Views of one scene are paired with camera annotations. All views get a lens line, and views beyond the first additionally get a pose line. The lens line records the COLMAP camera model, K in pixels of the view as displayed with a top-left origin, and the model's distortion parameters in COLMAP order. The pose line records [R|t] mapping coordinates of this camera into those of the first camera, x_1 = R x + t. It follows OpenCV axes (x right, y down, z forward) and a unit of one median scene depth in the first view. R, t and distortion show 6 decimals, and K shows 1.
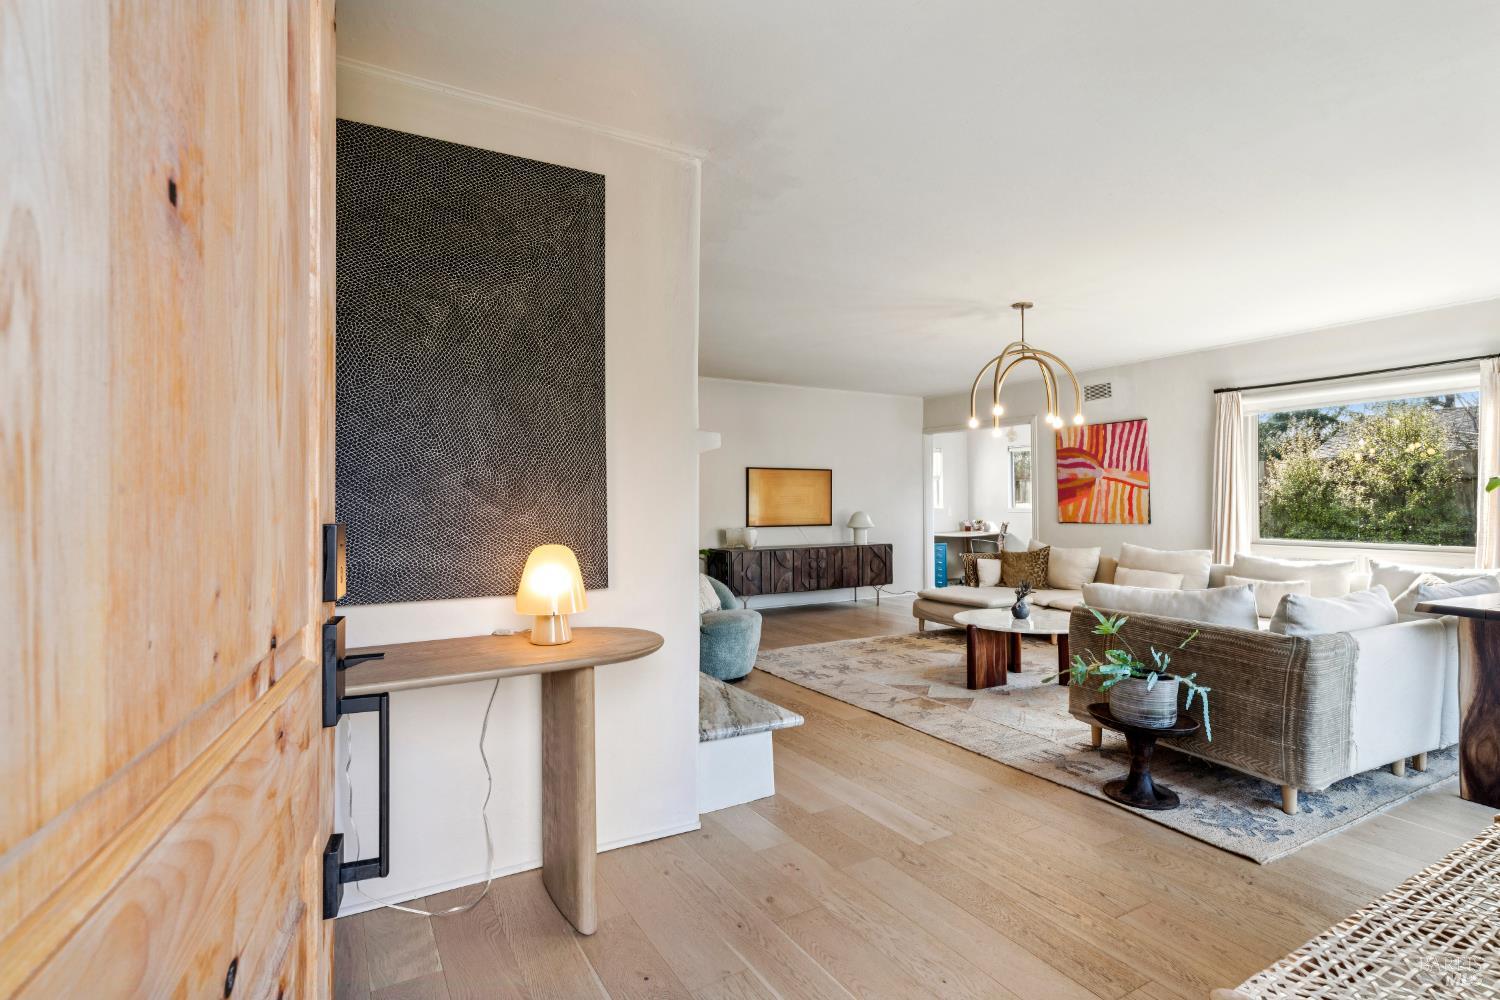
lens RADIAL K [[733.7, 0, 754.1], [0, 733.7, 487.8], [0, 0, 1]] dist [-0.000671, 0.001472]
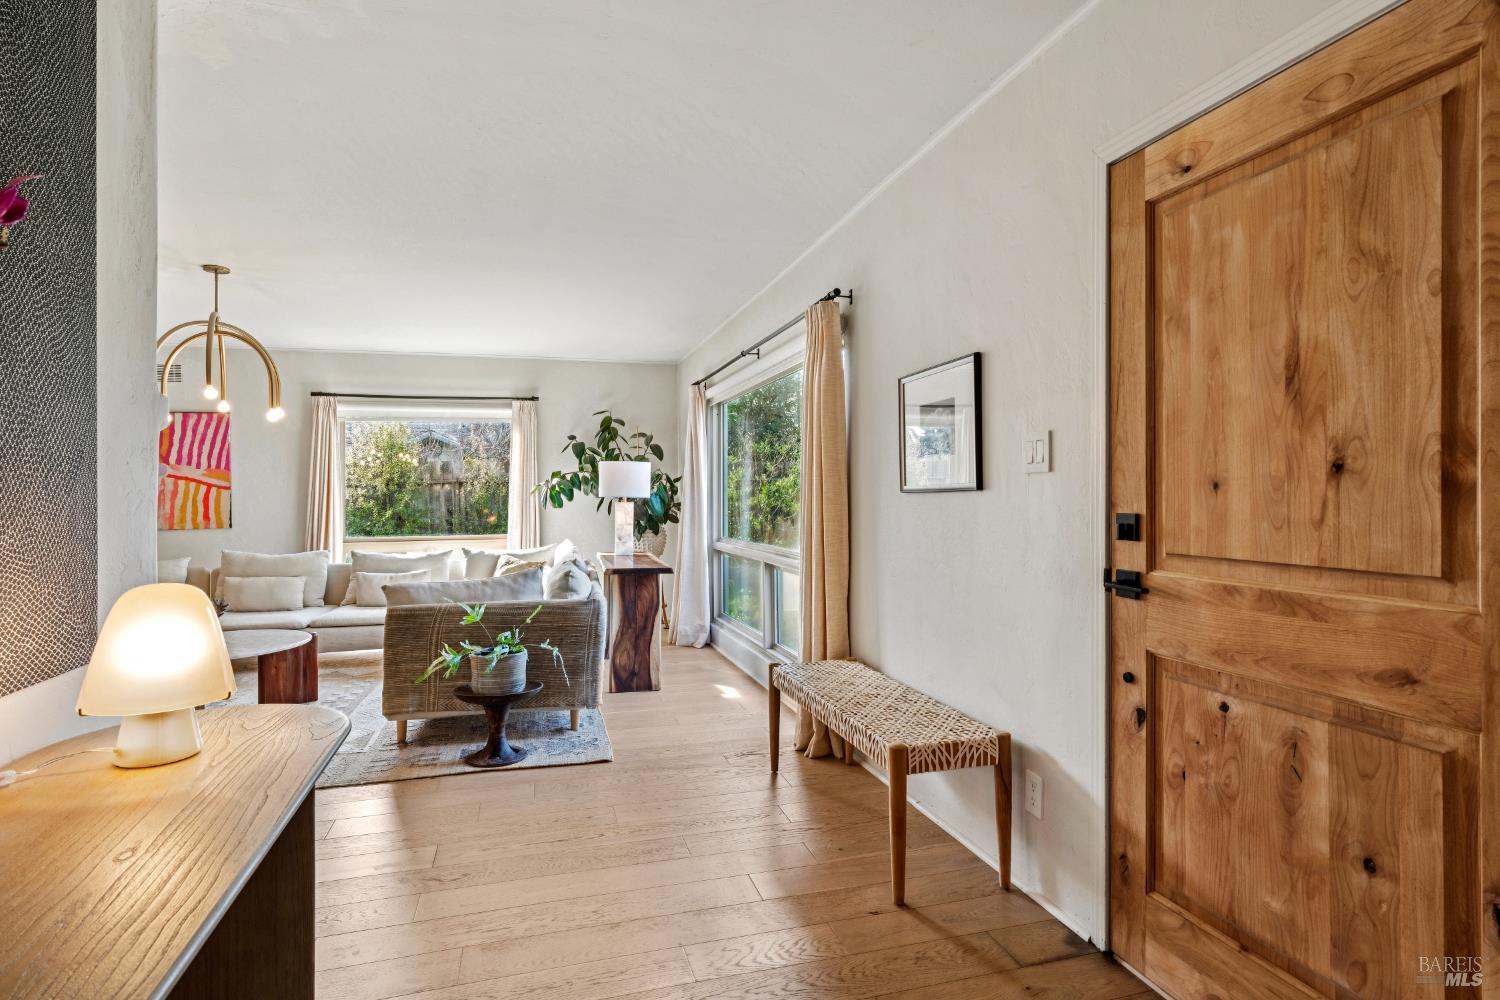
lens RADIAL K [[788.3, 0, 745.7], [0, 788.3, 482.1], [0, 0, 1]] dist [-0.004009, -0.000660]
pose [[0.250570, 0.019004, 0.967912, -0.331743], [-0.011109, 0.999798, -0.016755, 0.002107], [-0.968035, -0.006554, 0.250731, 0.179683]]
